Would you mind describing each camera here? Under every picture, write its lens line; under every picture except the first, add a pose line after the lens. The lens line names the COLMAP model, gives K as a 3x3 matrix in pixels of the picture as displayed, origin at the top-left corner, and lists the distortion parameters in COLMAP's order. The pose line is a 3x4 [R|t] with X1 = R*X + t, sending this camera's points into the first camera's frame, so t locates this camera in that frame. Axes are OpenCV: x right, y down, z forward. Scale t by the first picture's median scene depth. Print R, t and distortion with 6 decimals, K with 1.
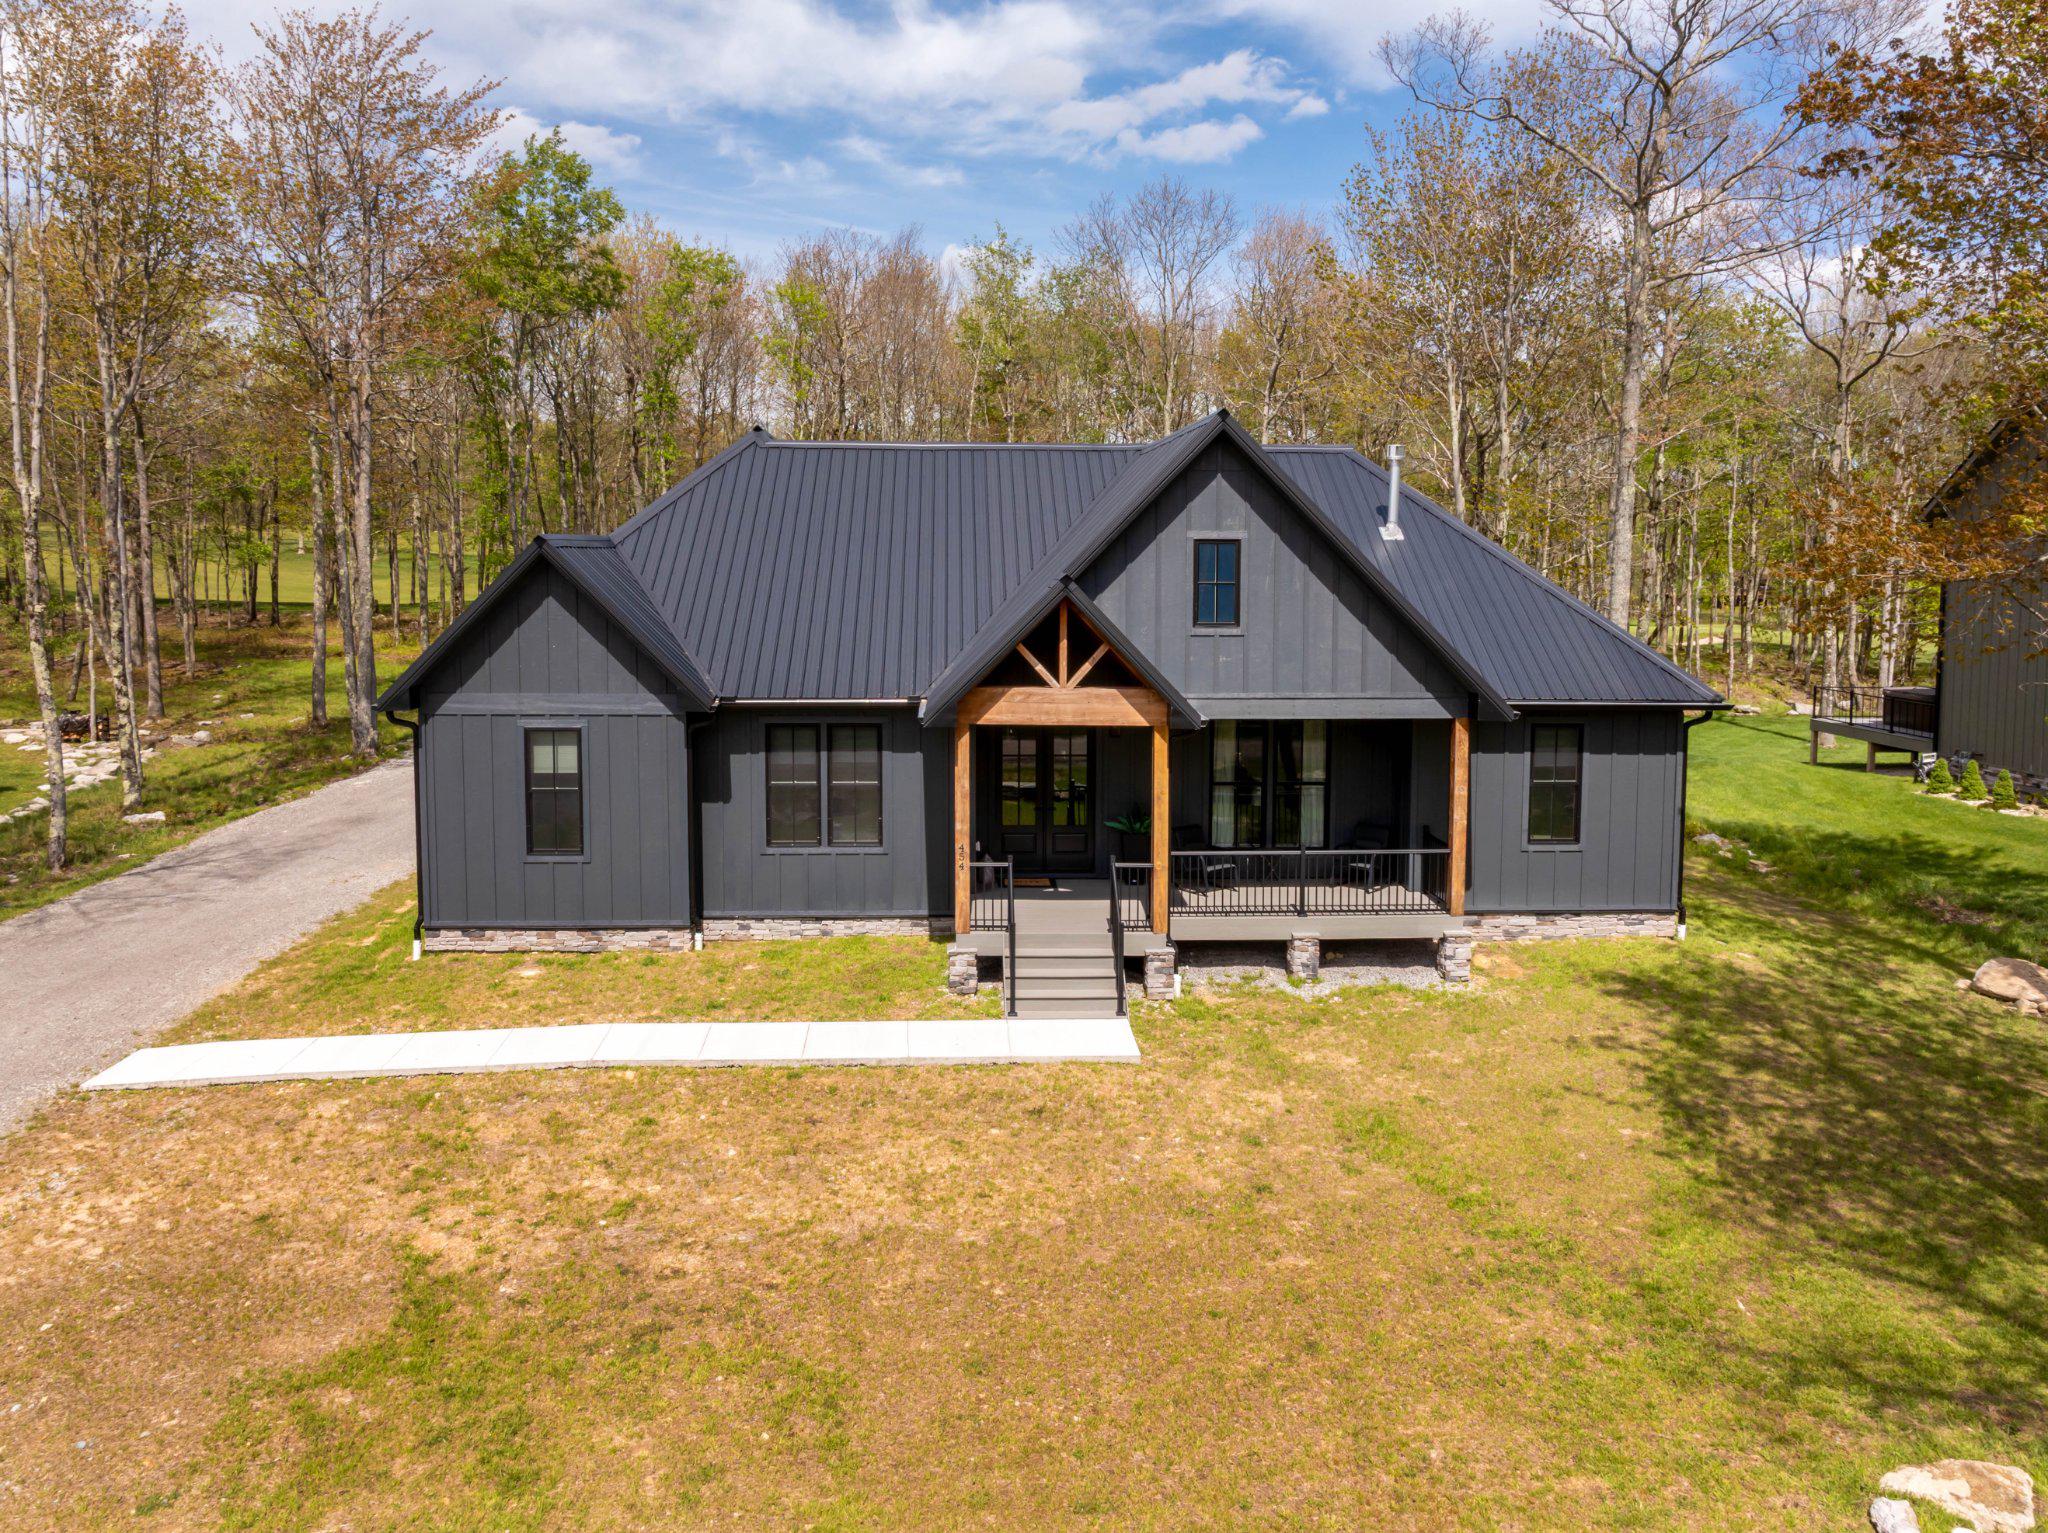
lens RADIAL K [[1430.8, 0, 1024.0], [0, 1430.8, 766.5], [0, 0, 1]] dist [-0.038975, 0.025917]
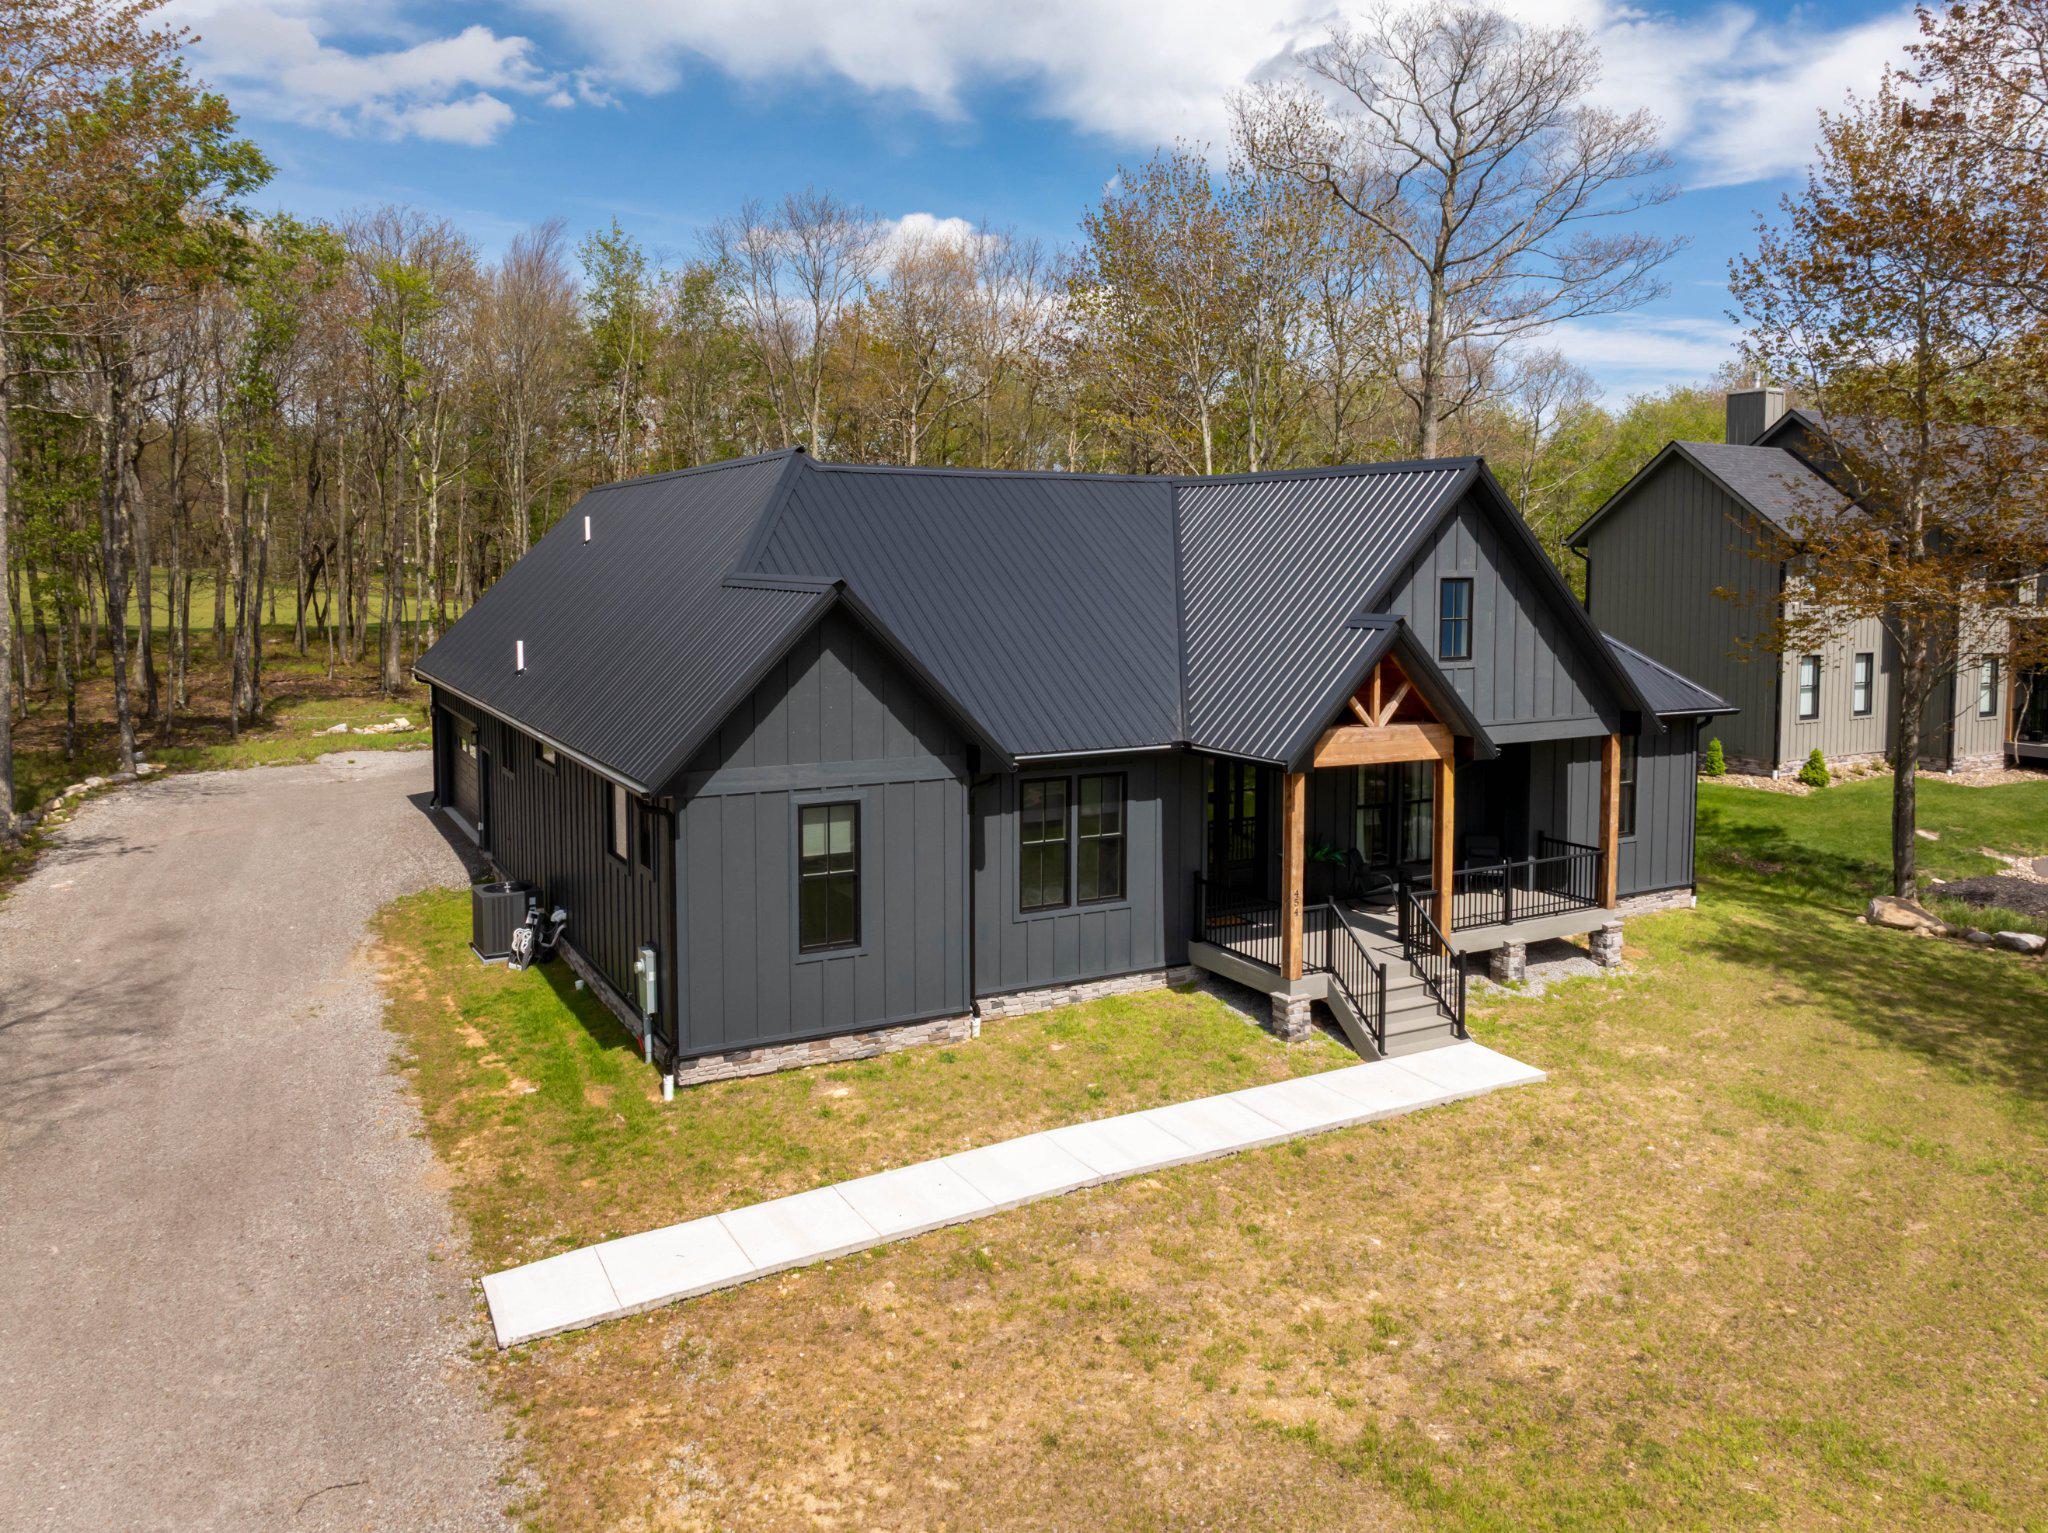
lens RADIAL K [[1421.9, 0, 1020.6], [0, 1421.9, 795.8], [0, 0, 1]] dist [-0.045864, 0.030027]
pose [[0.901447, -0.071595, 0.426927, -0.622600], [0.062845, 0.997424, 0.034571, -0.055729], [-0.428303, -0.004334, 0.903625, 0.199240]]
